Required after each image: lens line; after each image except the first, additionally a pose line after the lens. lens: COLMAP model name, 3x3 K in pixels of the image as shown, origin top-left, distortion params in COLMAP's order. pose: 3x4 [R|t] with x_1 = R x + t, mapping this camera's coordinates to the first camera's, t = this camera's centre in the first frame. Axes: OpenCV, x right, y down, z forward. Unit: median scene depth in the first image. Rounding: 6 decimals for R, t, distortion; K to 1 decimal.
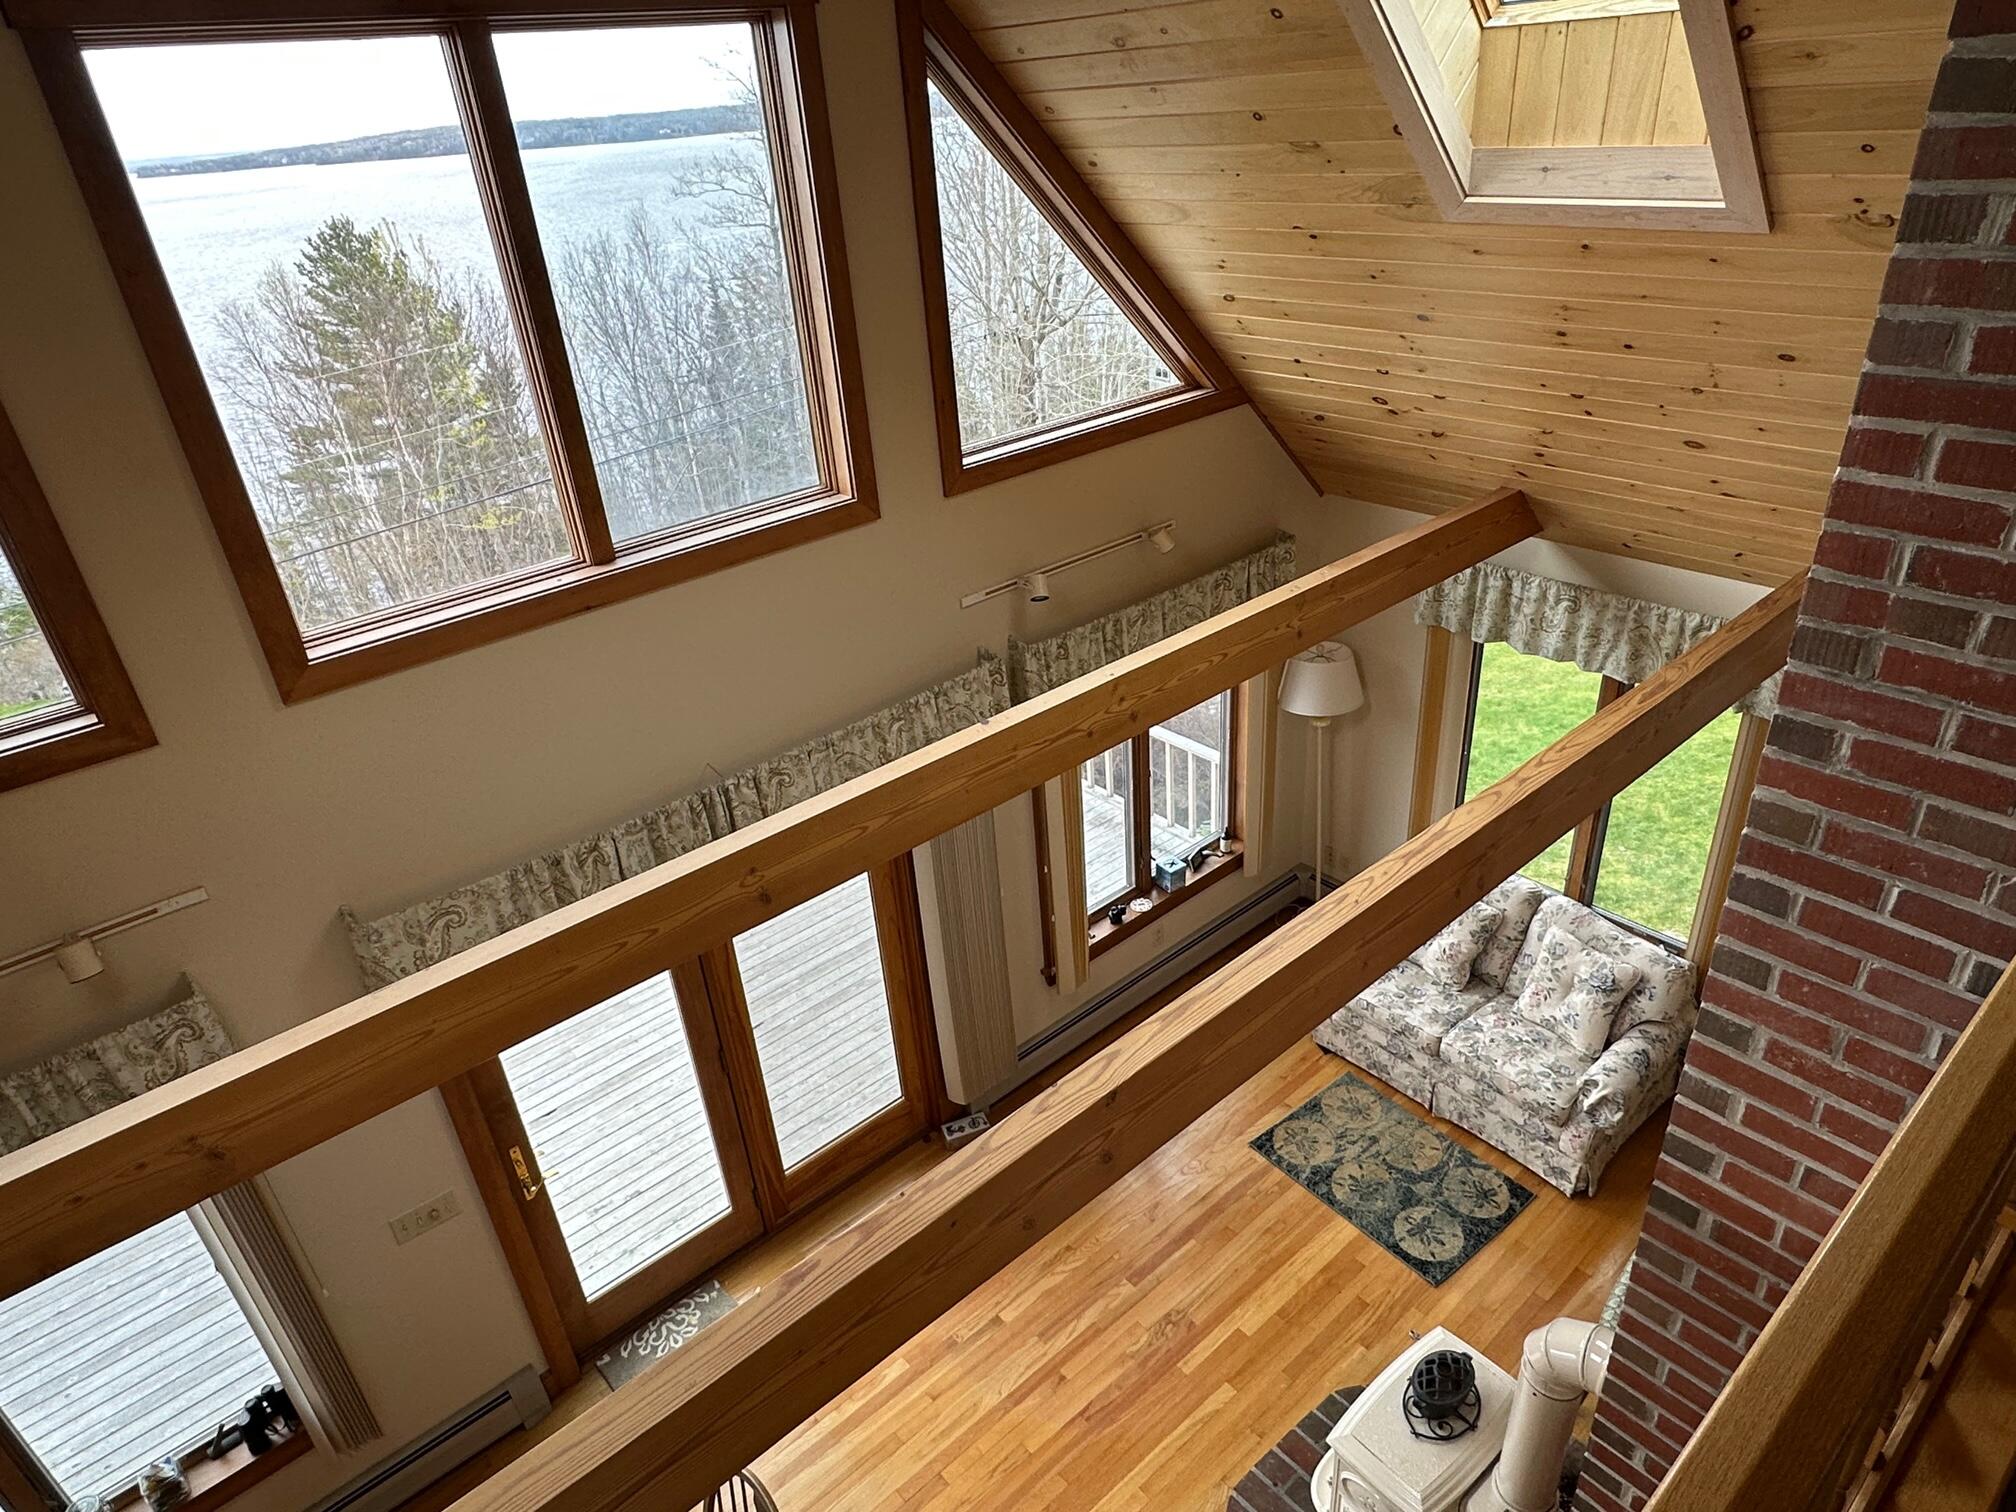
lens RADIAL K [[1226.2, 0, 1009.7], [0, 1226.2, 758.2], [0, 0, 1]] dist [-0.001924, -0.000196]
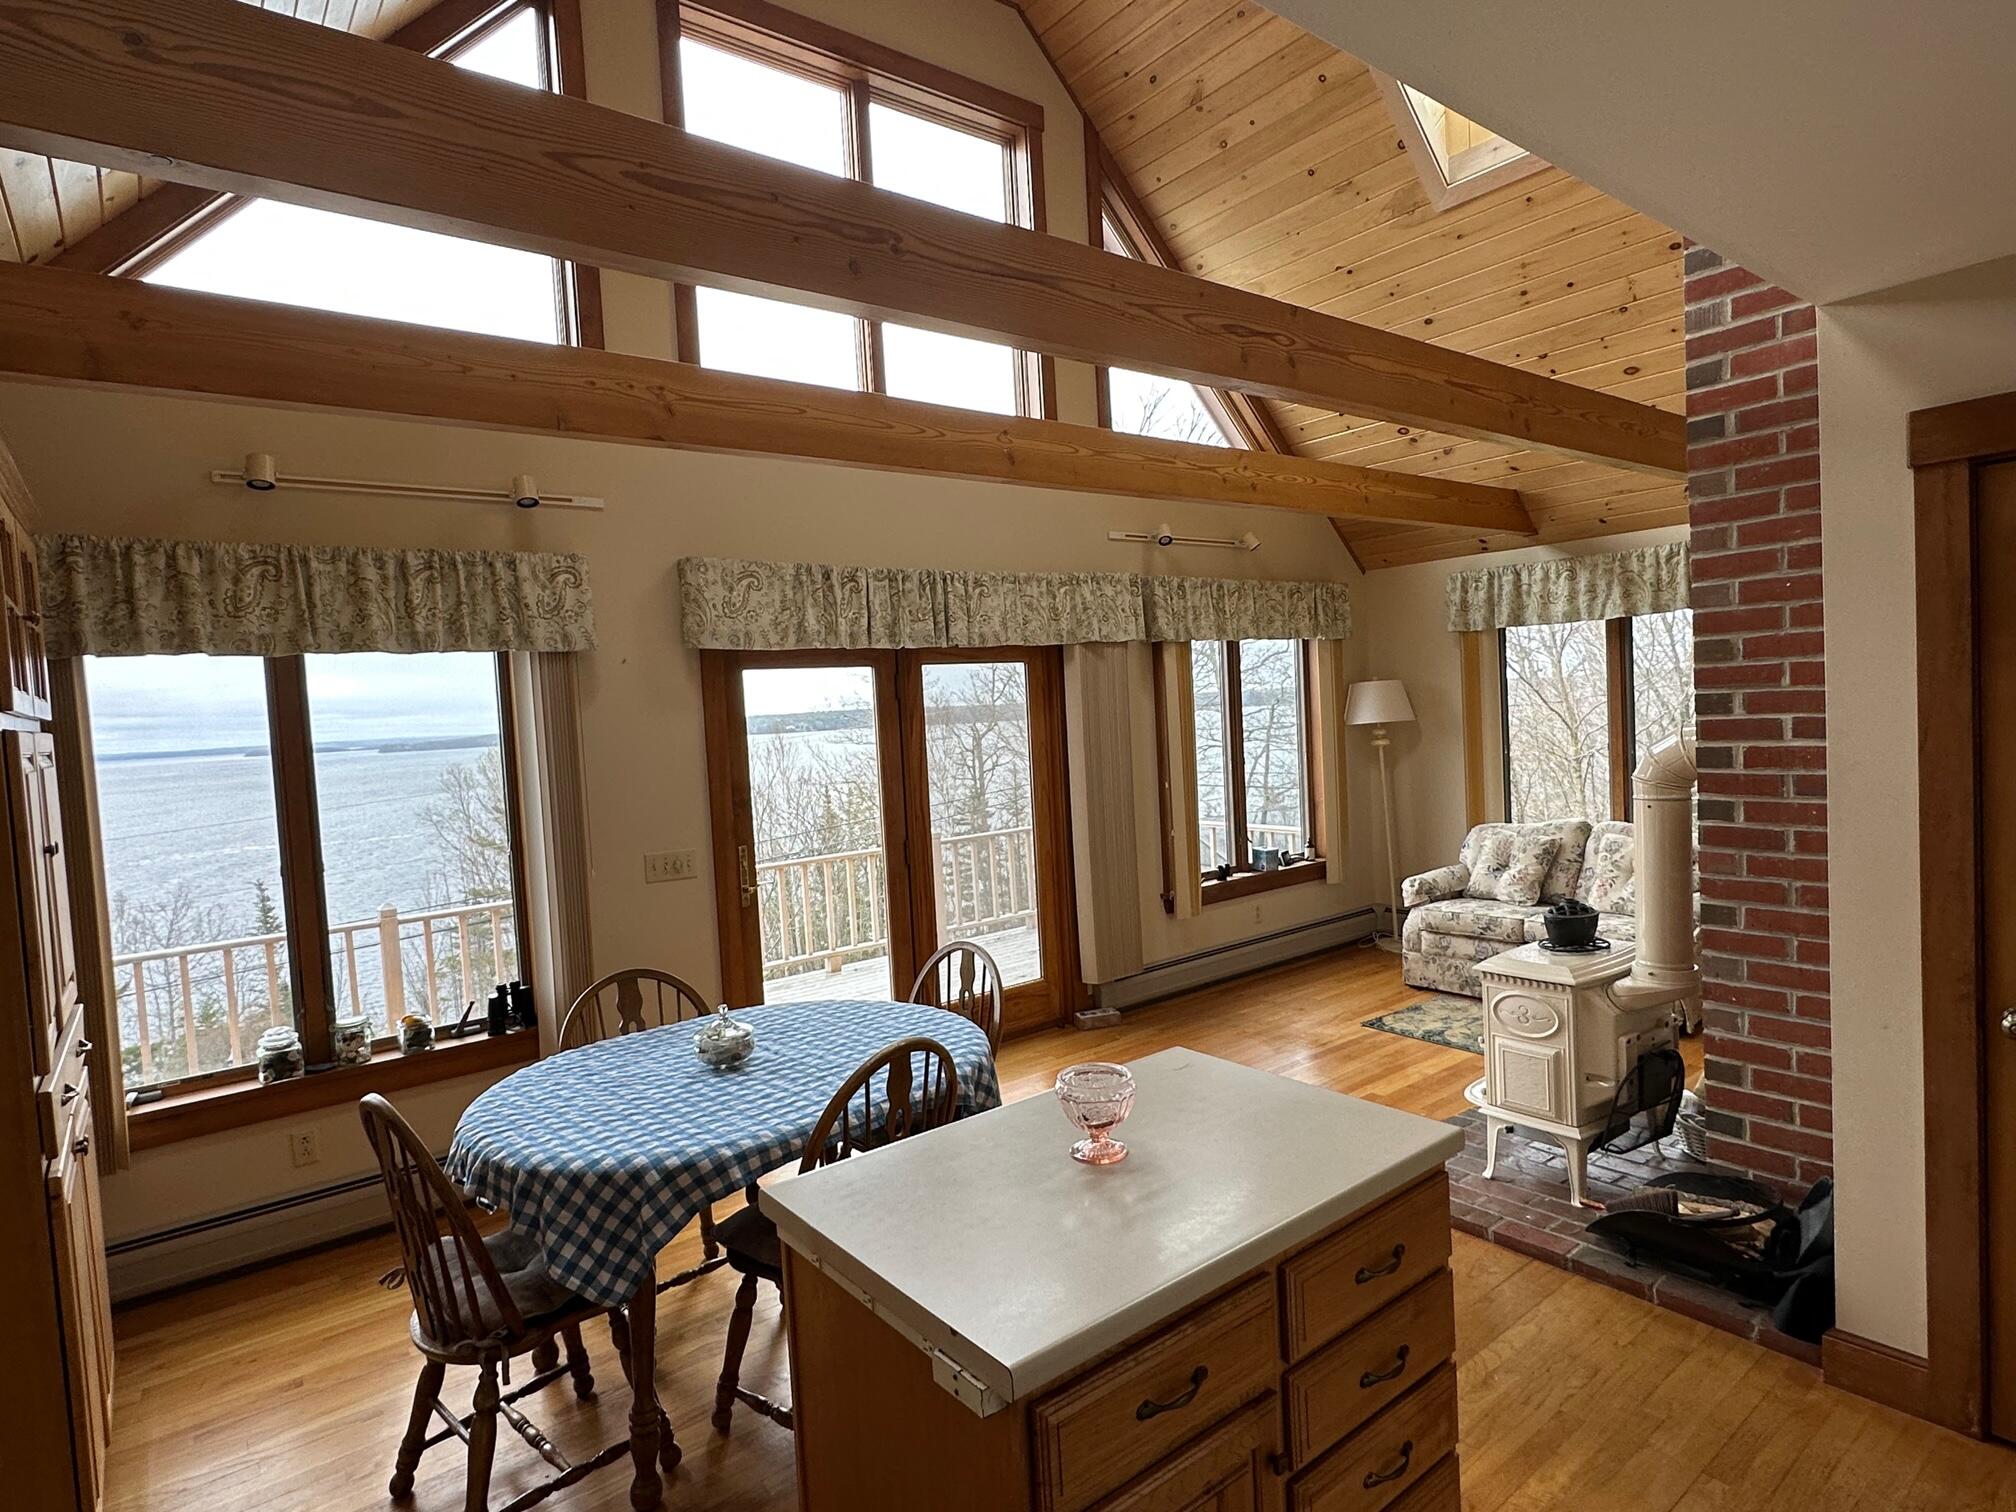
lens RADIAL K [[1098.4, 0, 1008.4], [0, 1098.4, 755.5], [0, 0, 1]] dist [0.004474, 0.000798]
pose [[0.998629, 0.019791, -0.048465, -0.079633], [-0.039007, 0.898742, -0.436740, 0.578603], [0.034914, 0.438031, 0.898282, 0.005655]]
